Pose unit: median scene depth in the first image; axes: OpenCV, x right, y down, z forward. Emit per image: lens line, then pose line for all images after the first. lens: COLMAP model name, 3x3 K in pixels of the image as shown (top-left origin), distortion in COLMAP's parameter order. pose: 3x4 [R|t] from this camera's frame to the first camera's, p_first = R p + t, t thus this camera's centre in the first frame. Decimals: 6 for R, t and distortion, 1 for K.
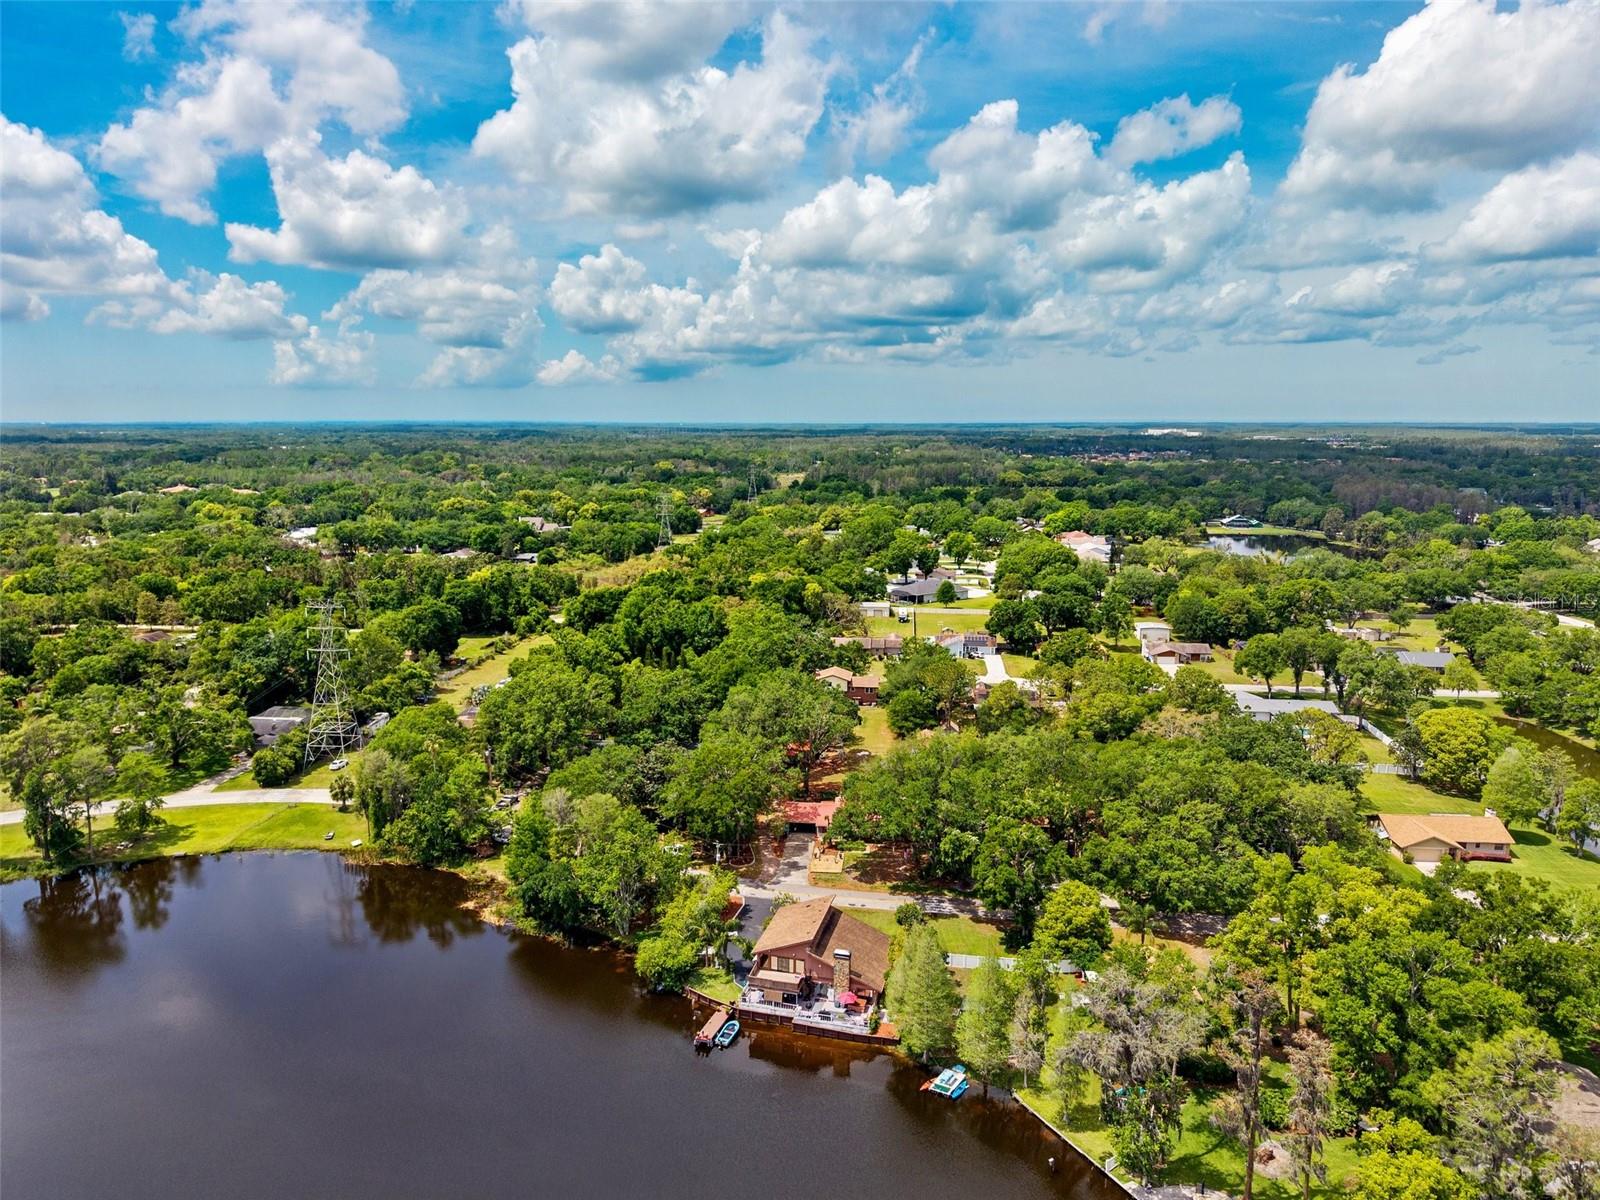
lens RADIAL K [[1106.8, 0, 800.0], [0, 1106.8, 600.0], [0, 0, 1]] dist [0.006049, 0.004451]
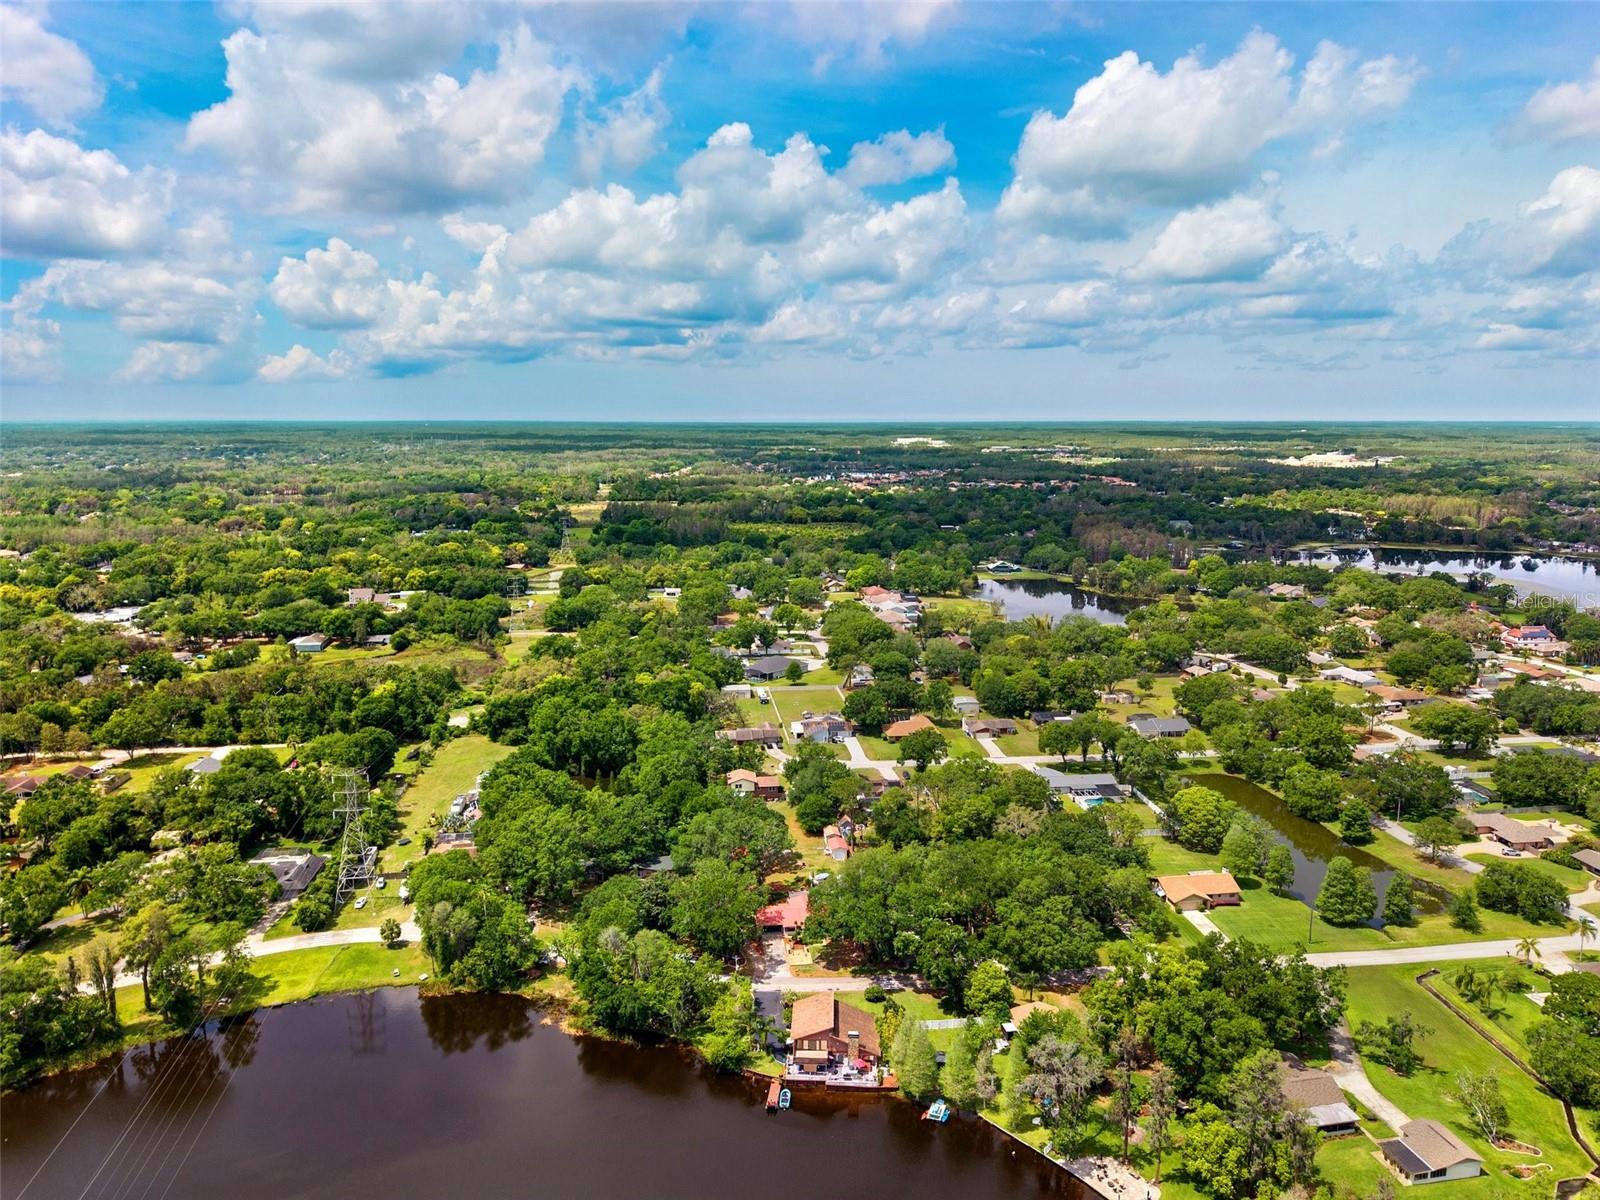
lens RADIAL K [[1106.8, 0, 800.0], [0, 1106.8, 600.0], [0, 0, 1]] dist [0.006049, 0.004451]
pose [[0.975248, -0.040140, 0.217439, -0.221529], [0.038769, 0.999192, 0.010568, -0.189487], [-0.217688, -0.001876, 0.976017, -0.296138]]
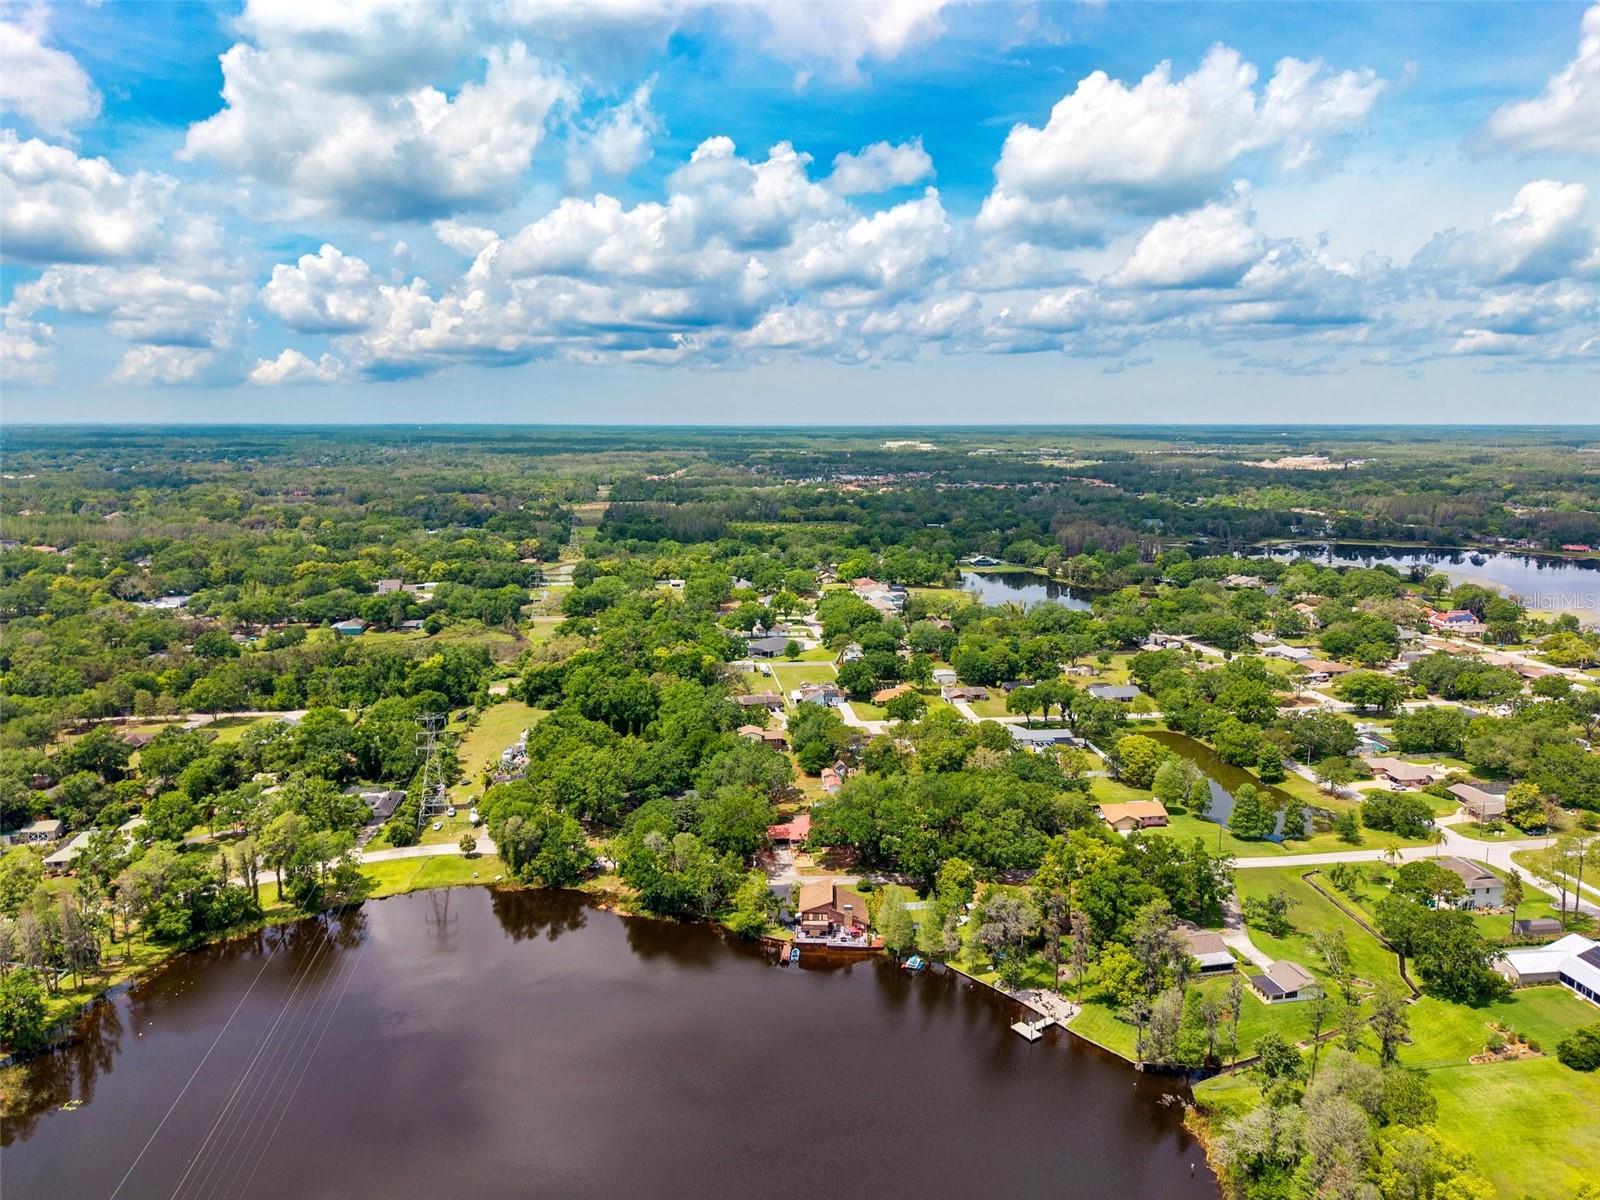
lens RADIAL K [[1106.0, 0, 797.2], [0, 1106.0, 577.9], [0, 0, 1]] dist [0.016932, -0.002666]
pose [[0.973669, -0.035886, 0.225126, -0.302643], [0.039555, 0.999148, -0.011806, -0.151767], [-0.224510, 0.020400, 0.974258, -0.565355]]
